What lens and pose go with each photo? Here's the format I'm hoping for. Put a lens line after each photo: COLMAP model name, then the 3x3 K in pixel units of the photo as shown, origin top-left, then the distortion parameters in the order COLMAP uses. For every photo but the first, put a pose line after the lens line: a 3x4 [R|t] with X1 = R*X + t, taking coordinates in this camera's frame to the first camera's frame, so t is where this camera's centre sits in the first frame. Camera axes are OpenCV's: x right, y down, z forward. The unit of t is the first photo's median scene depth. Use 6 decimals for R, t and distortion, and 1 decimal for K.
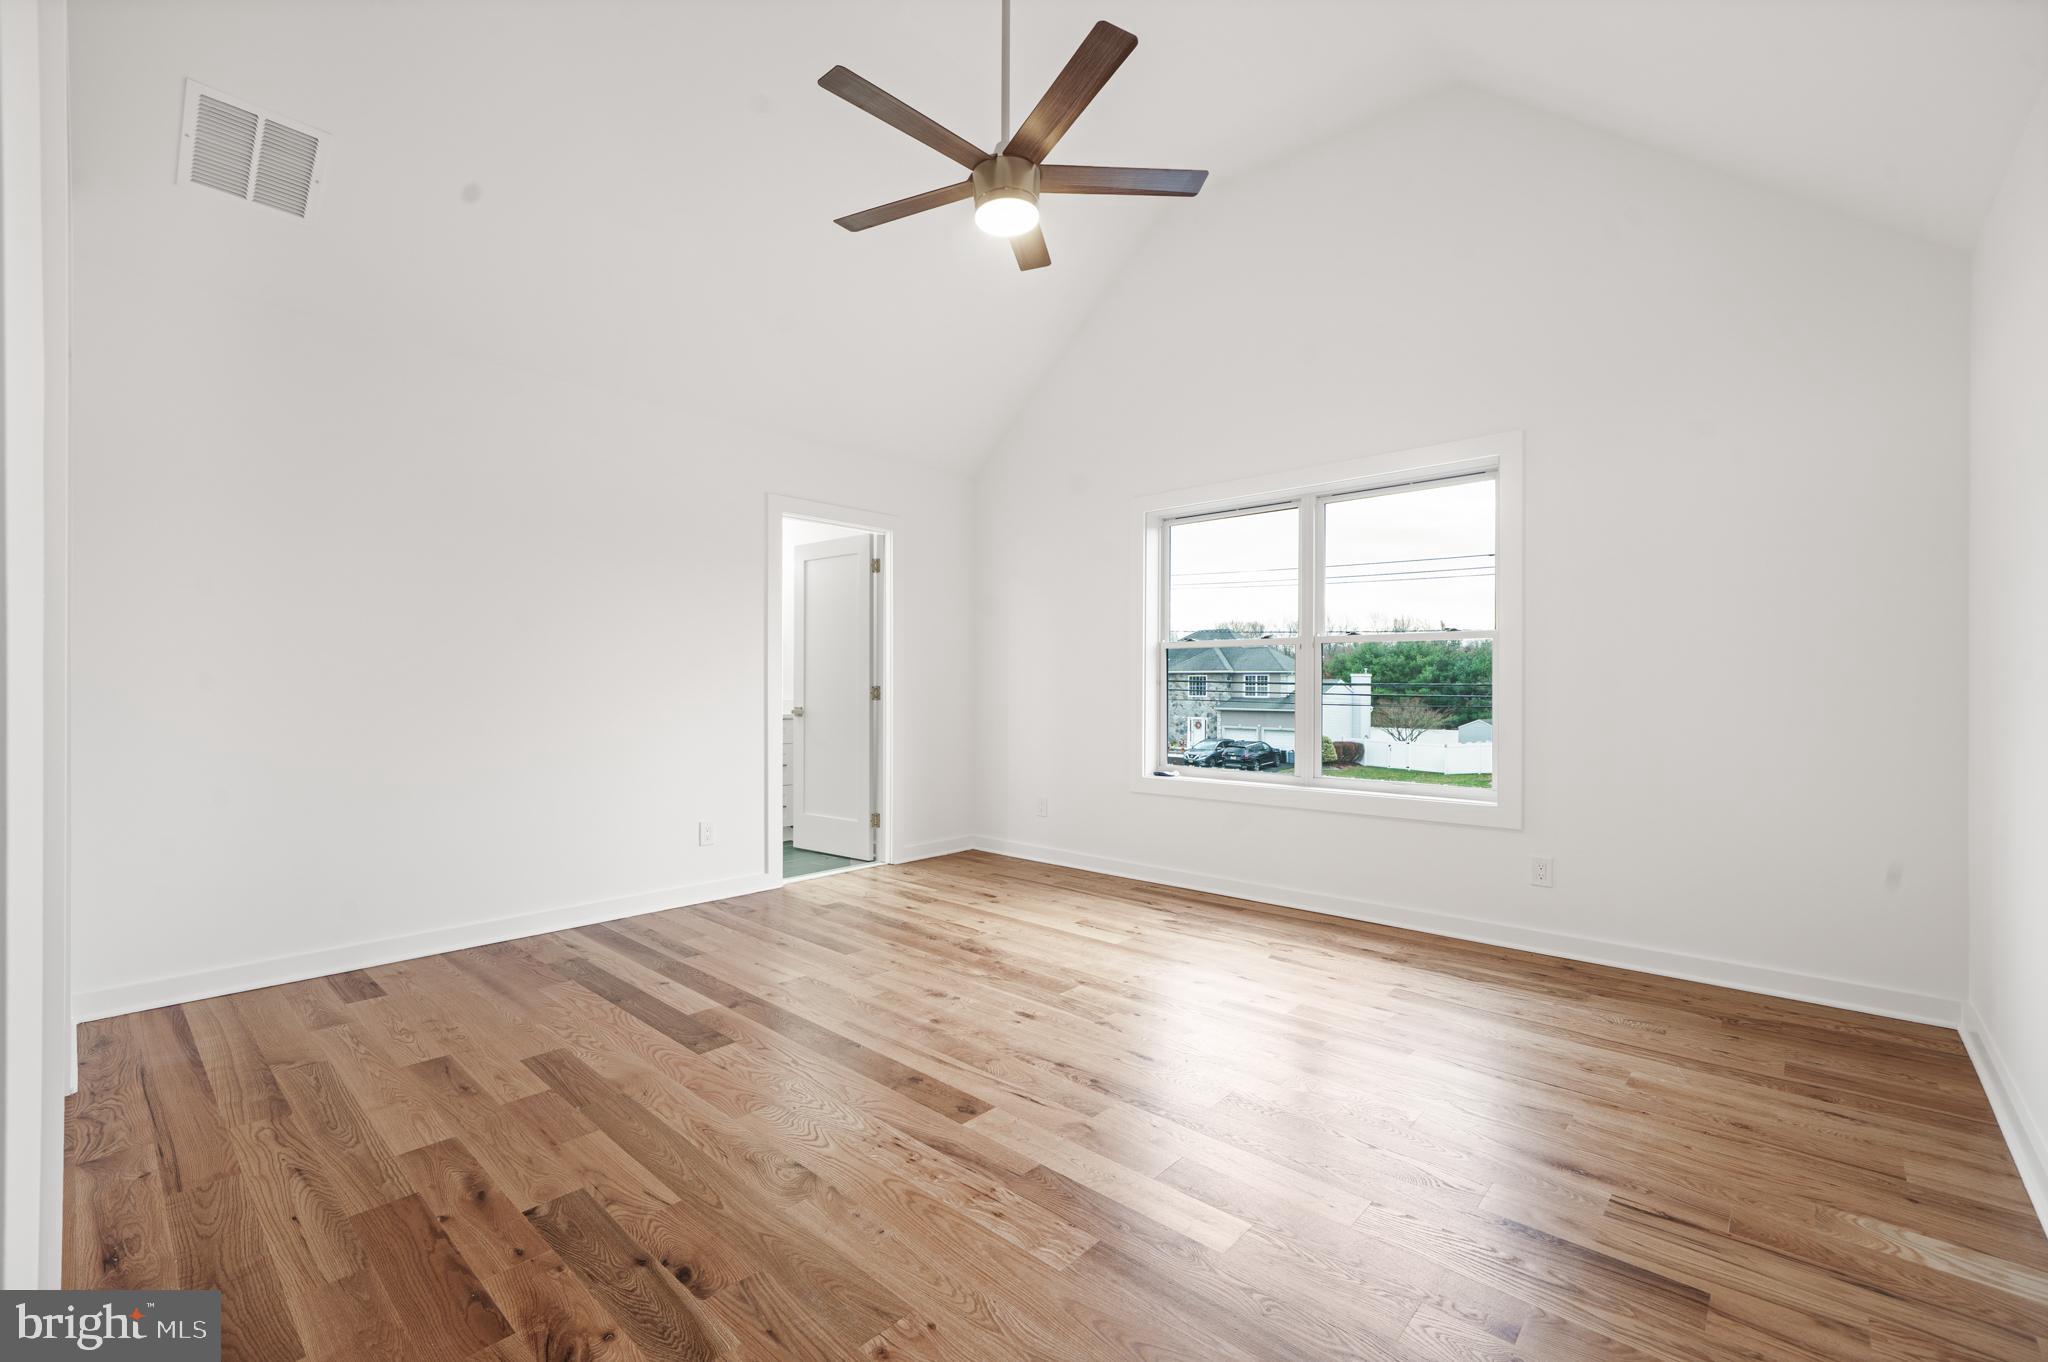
lens RADIAL K [[886.2, 0, 1016.0], [0, 886.2, 680.2], [0, 0, 1]] dist [-0.001409, 0.000039]
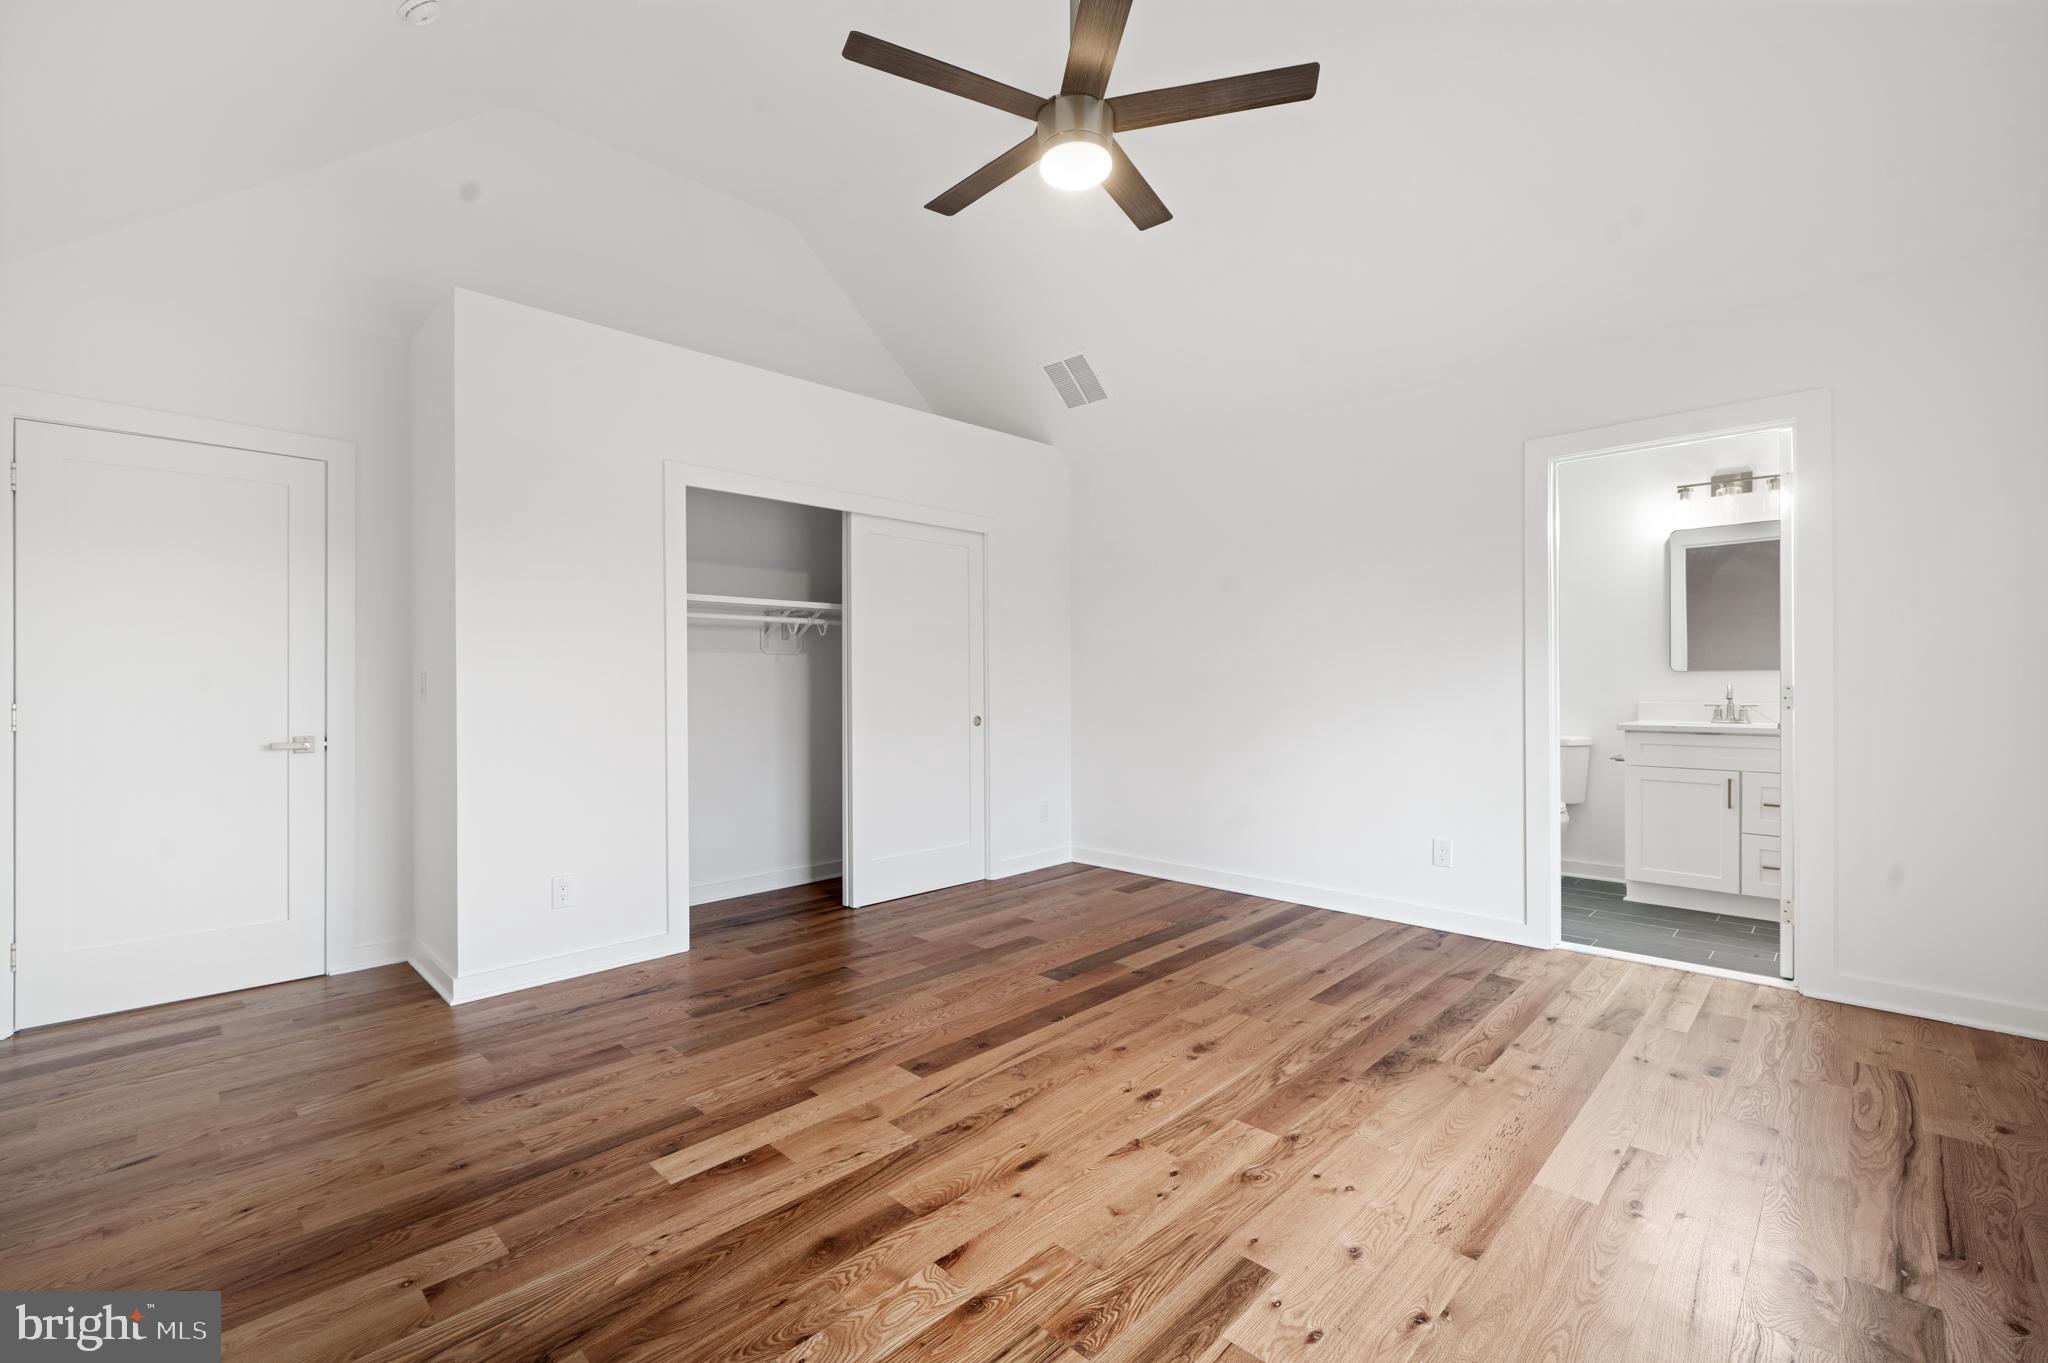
lens RADIAL K [[886.2, 0, 1018.2], [0, 886.2, 686.1], [0, 0, 1]] dist [-0.001409, 0.000039]
pose [[-0.055382, 0.000552, -0.998465, 0.767550], [0.012116, 0.999927, -0.000119, 0.000443], [0.998392, -0.012104, -0.055384, 0.858037]]
